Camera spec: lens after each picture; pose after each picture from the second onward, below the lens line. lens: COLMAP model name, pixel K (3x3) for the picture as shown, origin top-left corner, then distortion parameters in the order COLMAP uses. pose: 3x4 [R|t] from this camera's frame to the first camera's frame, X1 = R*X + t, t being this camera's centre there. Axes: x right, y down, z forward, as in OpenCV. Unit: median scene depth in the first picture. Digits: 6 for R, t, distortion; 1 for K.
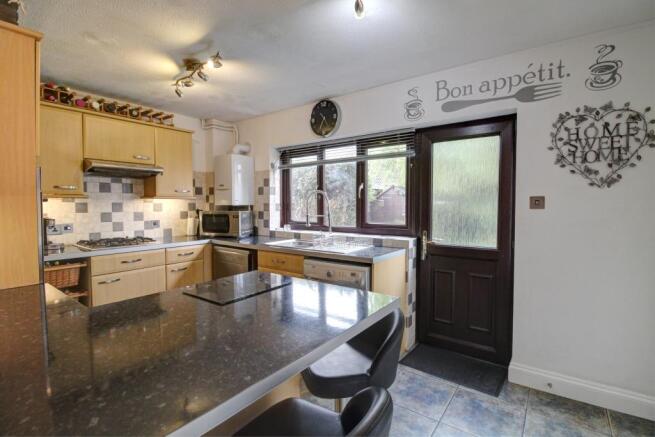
lens RADIAL K [[304.8, 0, 343.5], [0, 304.8, 217.1], [0, 0, 1]] dist [-0.016955, -0.002257]
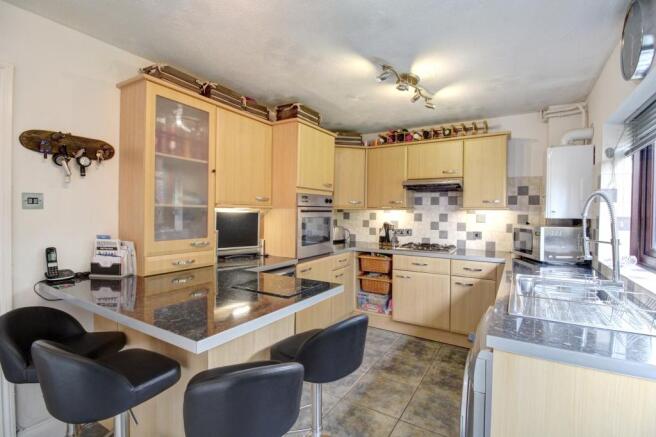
lens RADIAL K [[305.3, 0, 330.5], [0, 305.3, 216.0], [0, 0, 1]] dist [-0.016955, -0.002257]
pose [[0.066218, 0.010157, -0.997754, 0.371257], [-0.057437, 0.998329, 0.006351, -0.021714], [0.996151, 0.056888, 0.066690, 0.498920]]
